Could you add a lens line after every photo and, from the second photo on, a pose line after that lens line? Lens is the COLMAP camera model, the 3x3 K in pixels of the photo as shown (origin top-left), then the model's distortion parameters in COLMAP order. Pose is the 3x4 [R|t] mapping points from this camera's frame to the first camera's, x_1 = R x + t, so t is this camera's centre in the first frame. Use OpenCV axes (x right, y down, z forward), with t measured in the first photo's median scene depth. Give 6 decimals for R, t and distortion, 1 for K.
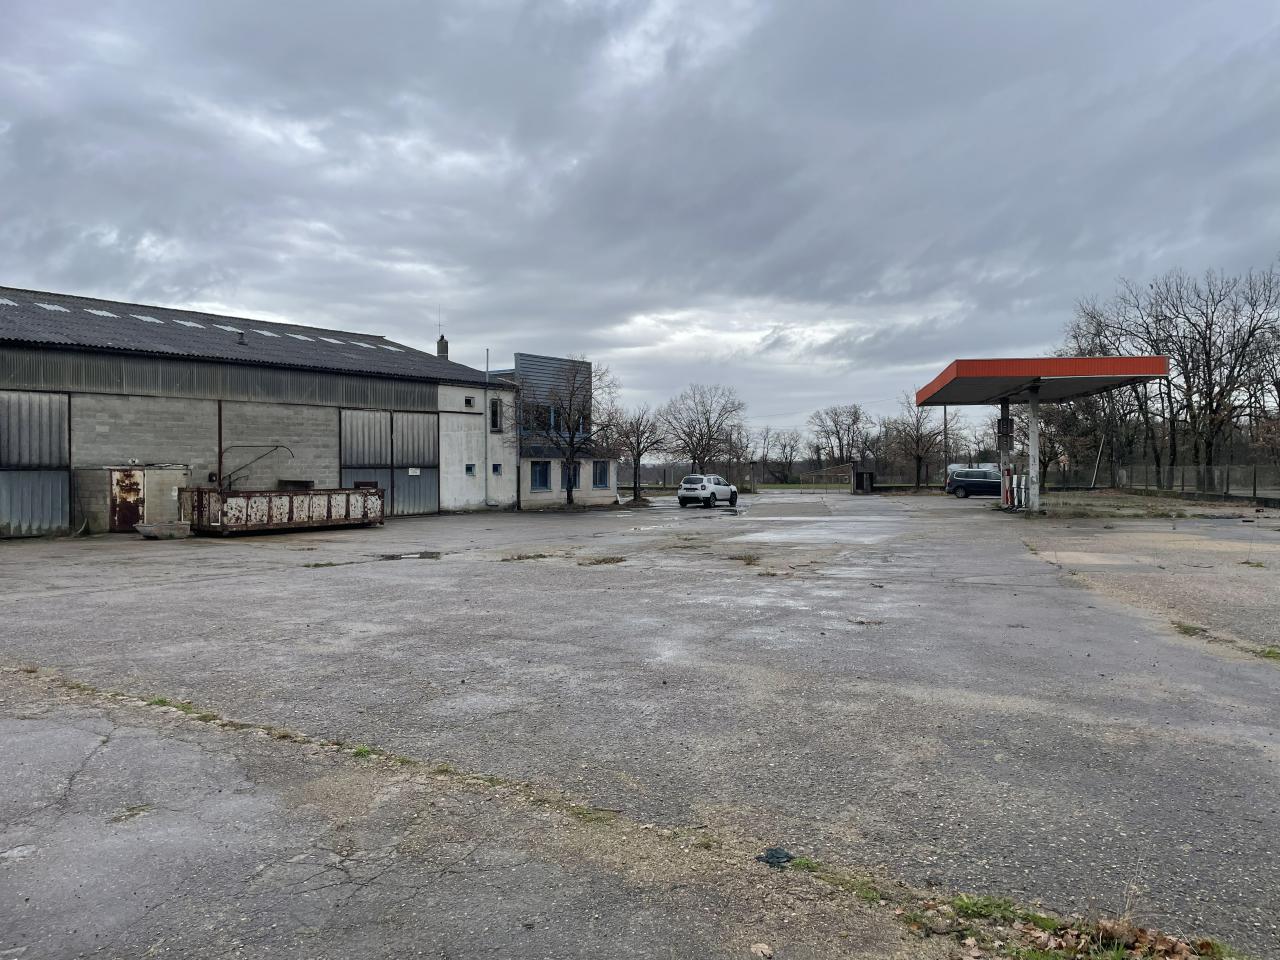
lens RADIAL K [[965.6, 0, 639.8], [0, 965.6, 478.6], [0, 0, 1]] dist [0.097025, -0.109753]
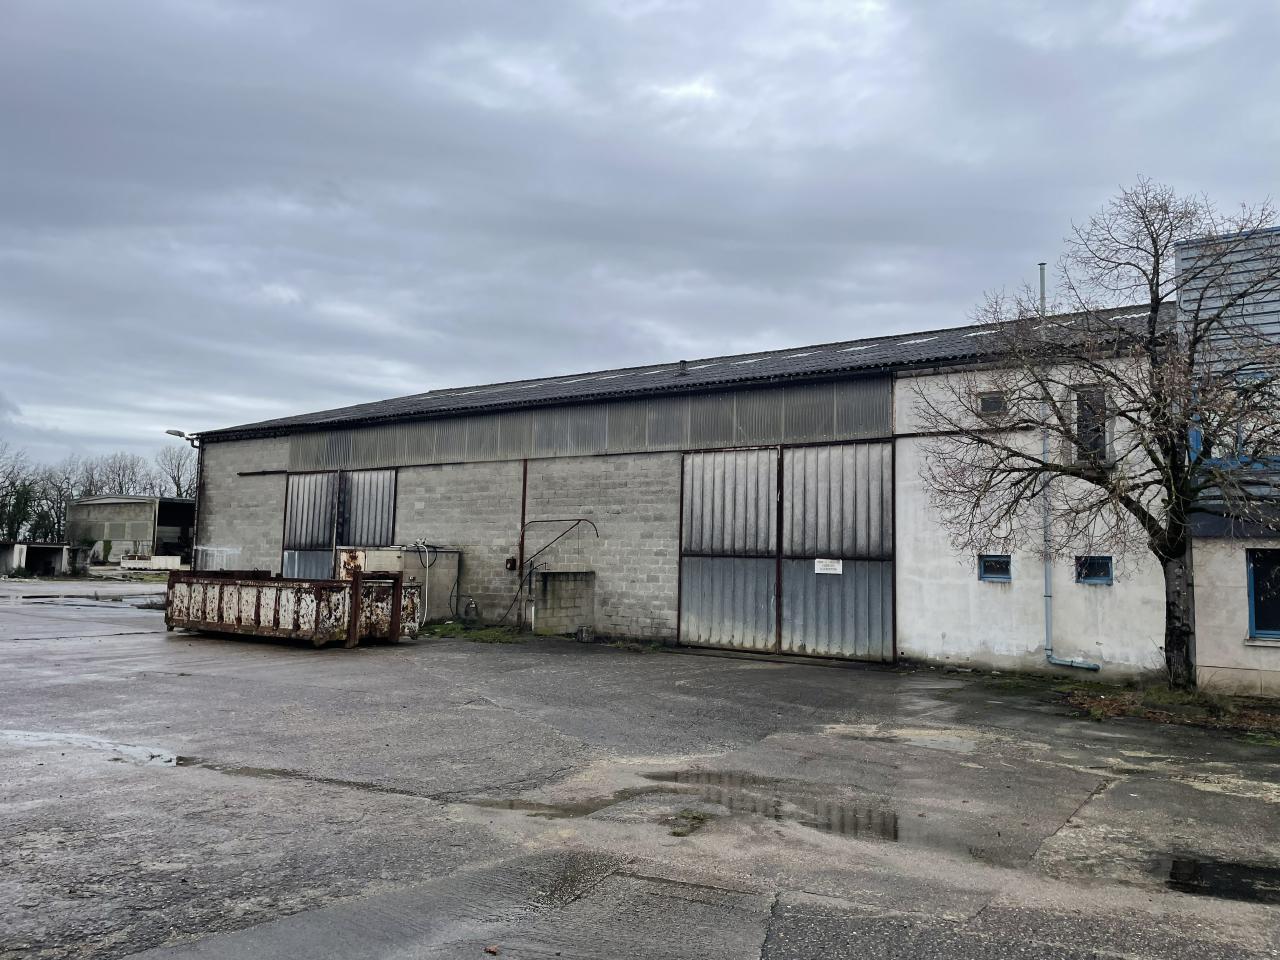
lens RADIAL K [[965.6, 0, 638.2], [0, 965.6, 469.7], [0, 0, 1]] dist [0.097025, -0.109753]
pose [[0.020164, -0.086187, -0.996075, 0.276945], [-0.034542, 0.995623, -0.086848, -0.011120], [0.999200, 0.036157, 0.017098, 0.989468]]
